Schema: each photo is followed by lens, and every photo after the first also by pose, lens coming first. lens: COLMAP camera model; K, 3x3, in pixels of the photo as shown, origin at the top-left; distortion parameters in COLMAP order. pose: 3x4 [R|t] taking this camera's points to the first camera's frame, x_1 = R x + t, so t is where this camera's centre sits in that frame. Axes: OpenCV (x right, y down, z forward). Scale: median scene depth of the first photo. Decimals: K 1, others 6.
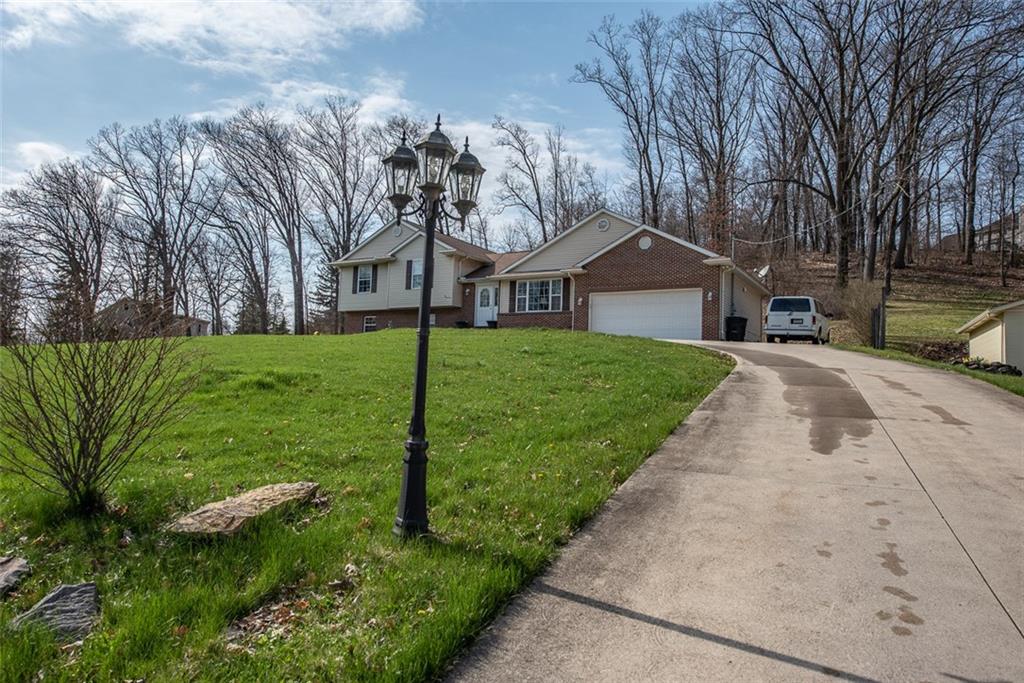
lens RADIAL K [[708.8, 0, 511.7], [0, 708.8, 340.6], [0, 0, 1]] dist [0.001828, 0.000327]
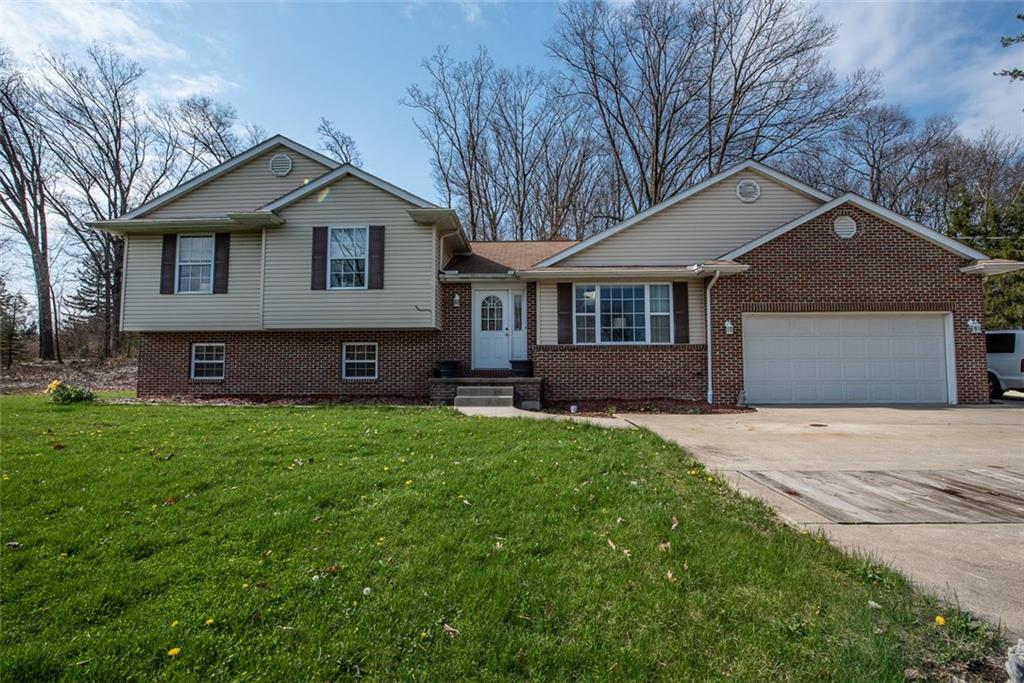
lens RADIAL K [[438.4, 0, 512.4], [0, 438.4, 347.1], [0, 0, 1]] dist [-0.015677, -0.000558]
pose [[0.869764, -0.008122, 0.493401, -0.182341], [-0.001469, 0.999817, 0.019049, -0.041489], [-0.493466, -0.017294, 0.869593, 0.708737]]
